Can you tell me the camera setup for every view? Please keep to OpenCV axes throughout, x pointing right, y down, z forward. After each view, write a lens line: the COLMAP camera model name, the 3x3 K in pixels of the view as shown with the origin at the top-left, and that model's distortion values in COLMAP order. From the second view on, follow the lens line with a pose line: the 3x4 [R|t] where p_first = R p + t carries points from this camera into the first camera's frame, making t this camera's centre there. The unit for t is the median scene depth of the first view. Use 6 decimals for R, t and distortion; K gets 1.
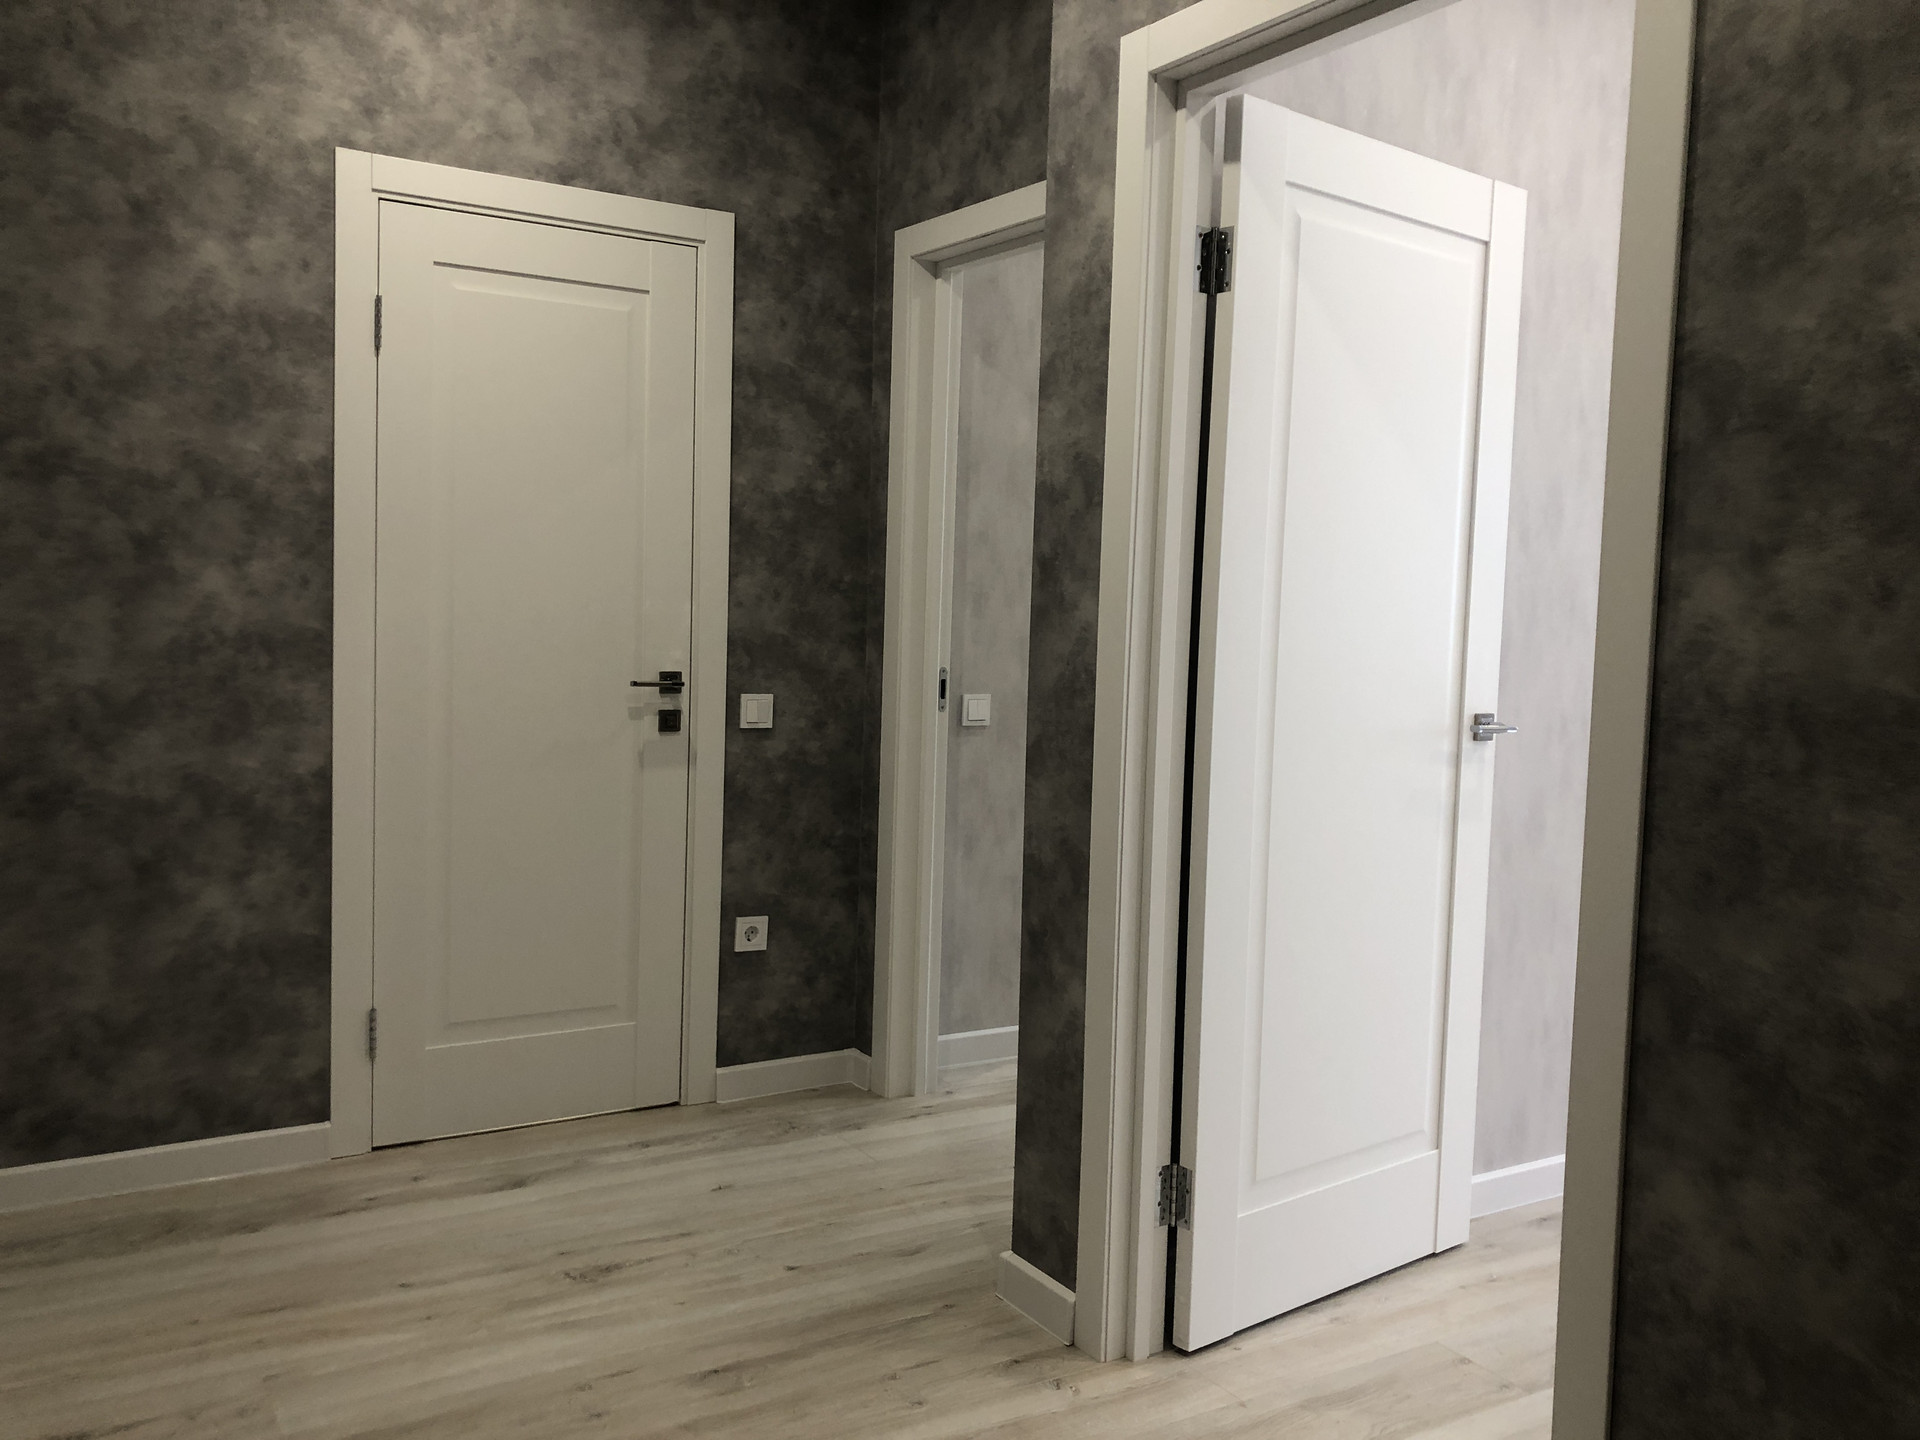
lens RADIAL K [[1588.9, 0, 928.3], [0, 1588.9, 706.5], [0, 0, 1]] dist [0.124778, -0.115795]
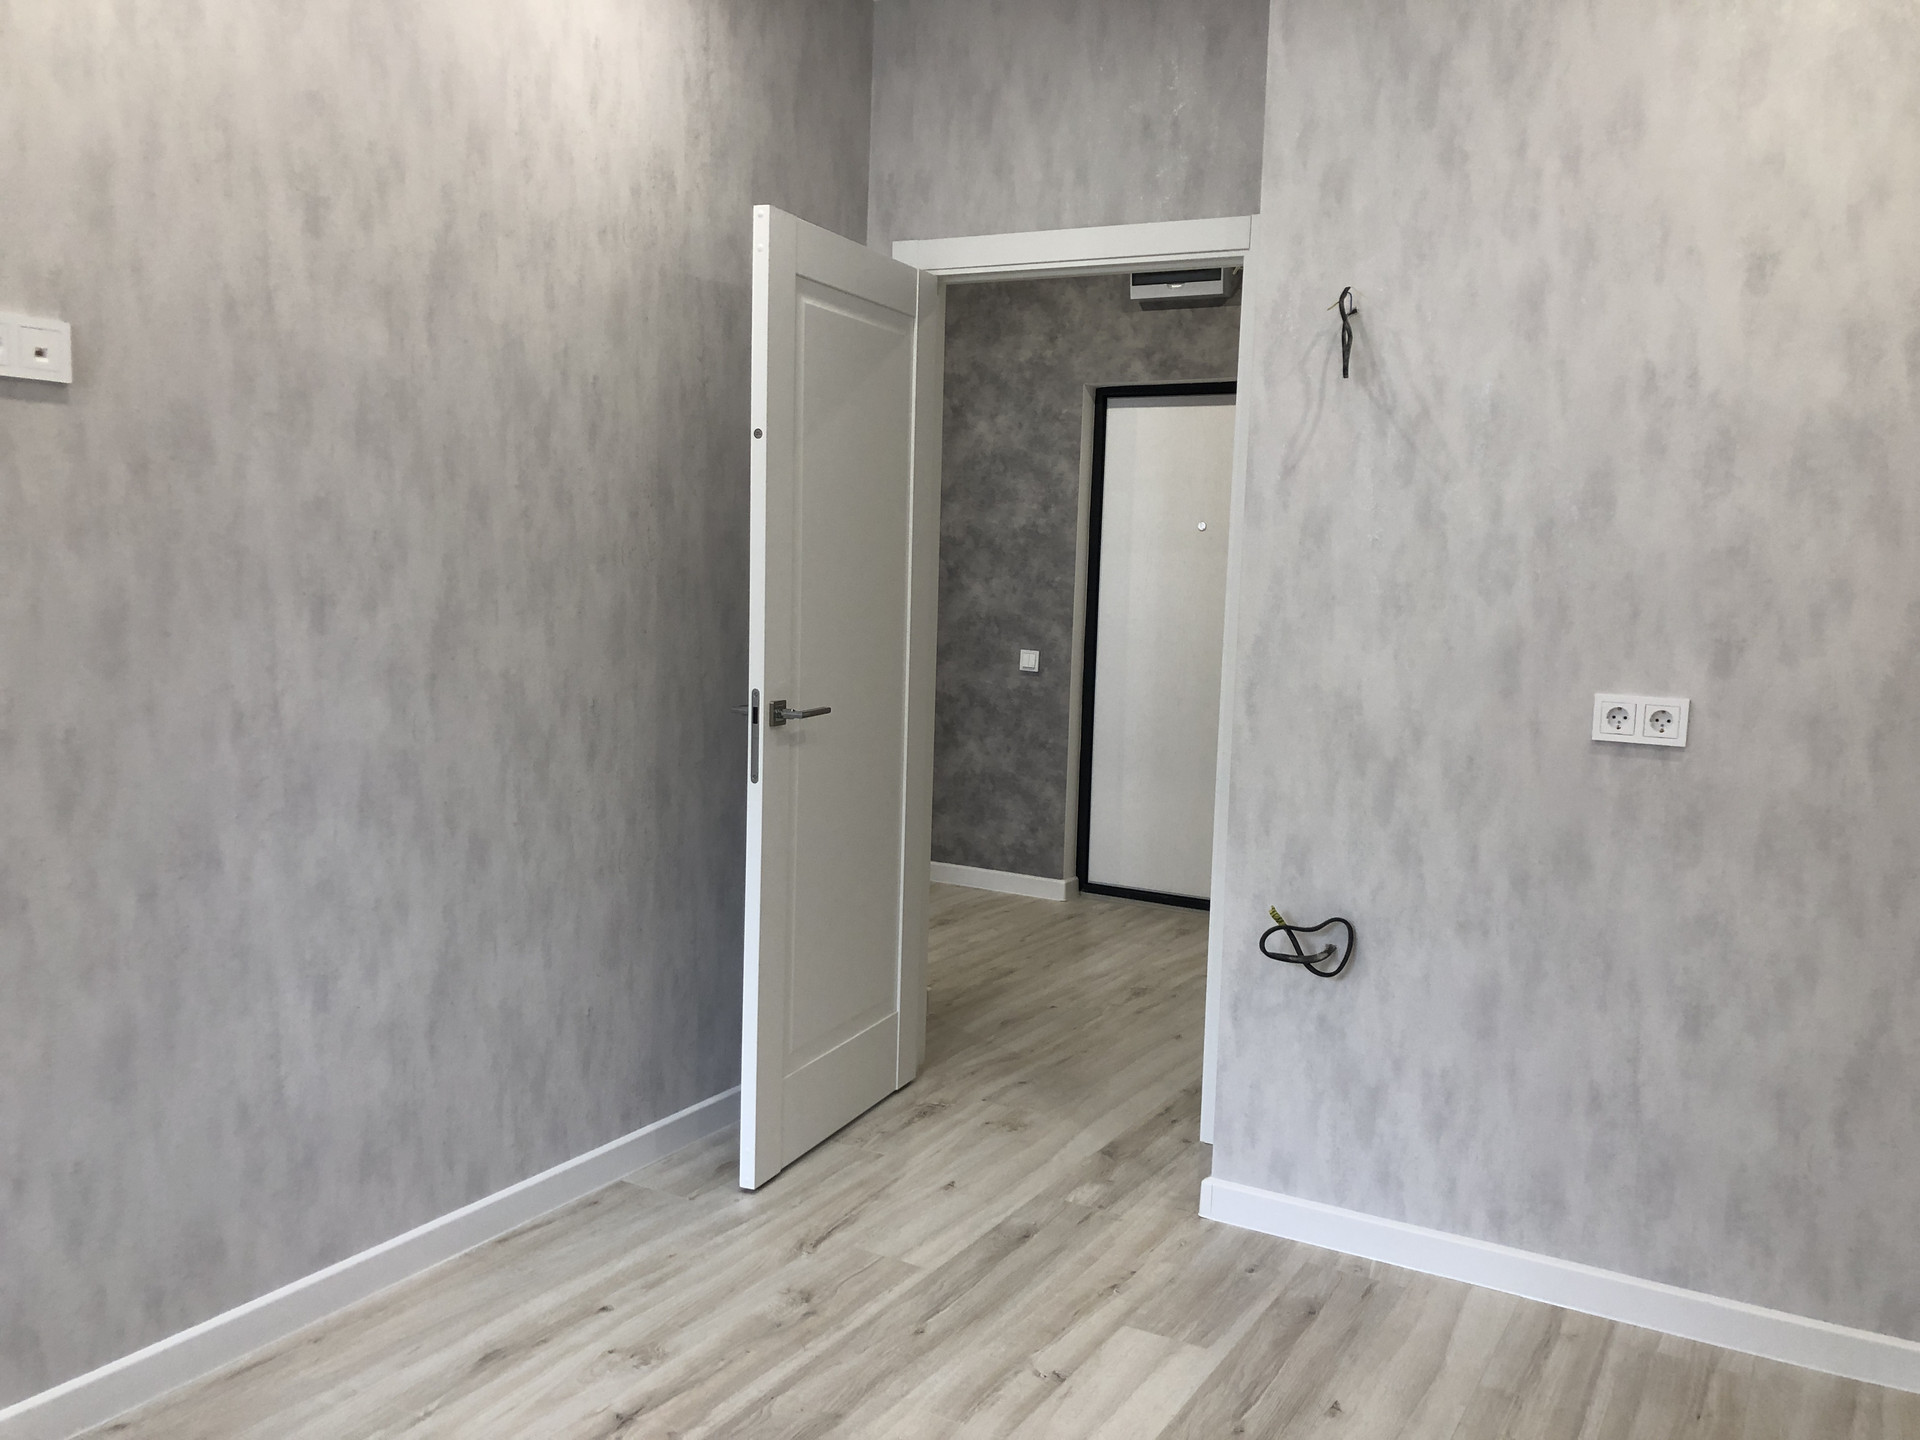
lens RADIAL K [[1556.4, 0, 993.6], [0, 1556.4, 725.5], [0, 0, 1]] dist [0.036081, -0.031457]
pose [[-0.863220, -0.007639, -0.504771, 0.696746], [-0.092051, 0.985504, 0.142505, -0.144892], [0.496365, 0.169477, -0.851410, 2.033024]]
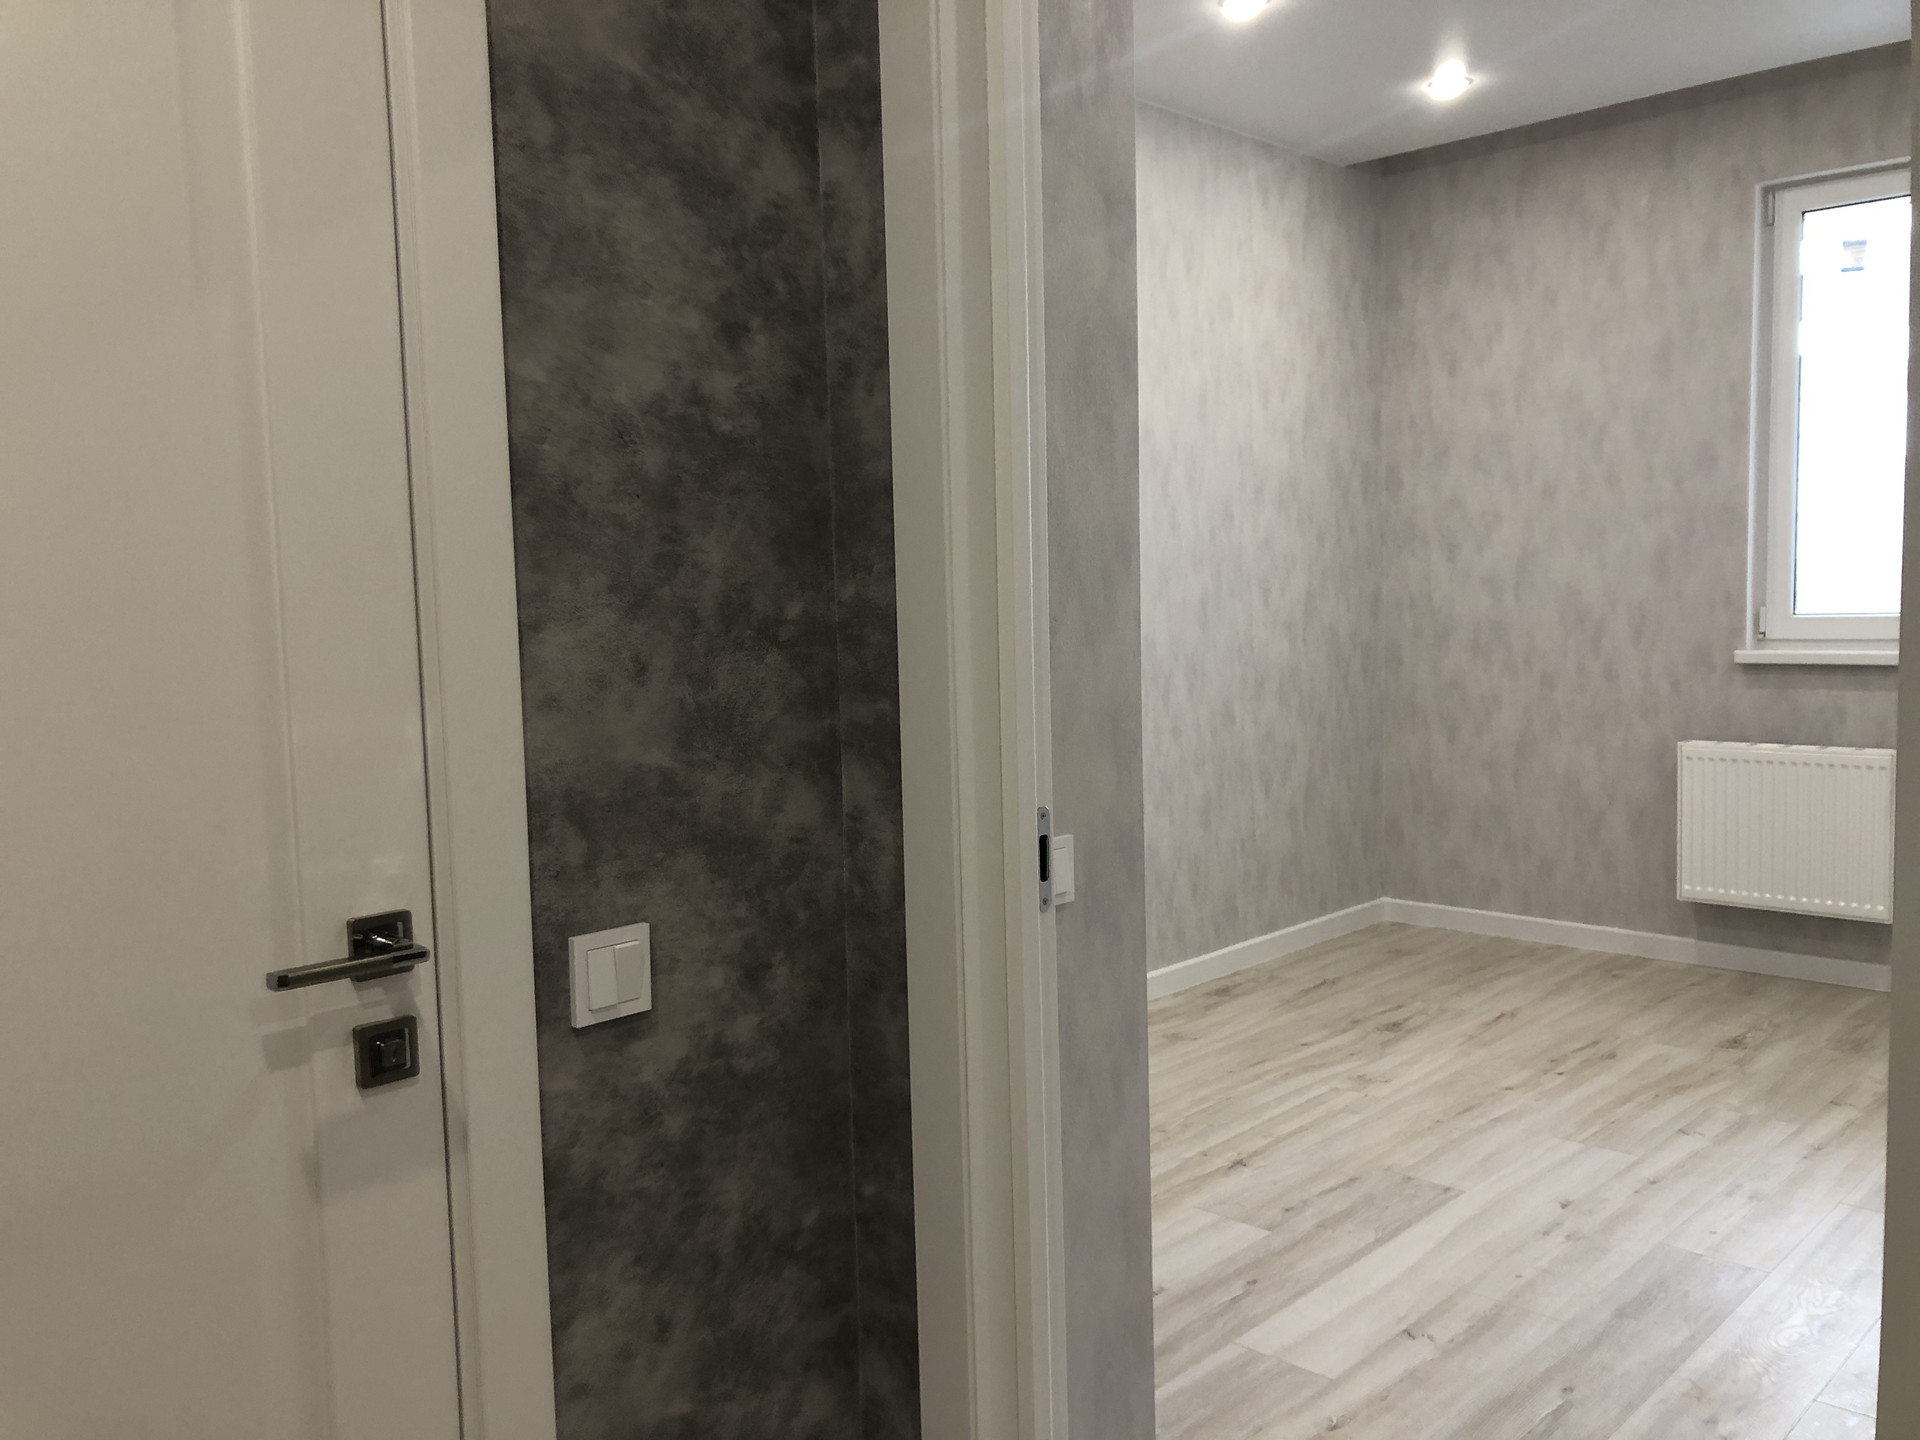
lens RADIAL K [[1600.1, 0, 955.5], [0, 1600.1, 708.1], [0, 0, 1]] dist [0.026137, -0.005090]
pose [[0.961474, -0.078214, 0.263536, -0.145570], [0.074149, 0.996925, 0.025352, -0.075479], [-0.264708, -0.004834, 0.964316, 0.703782]]
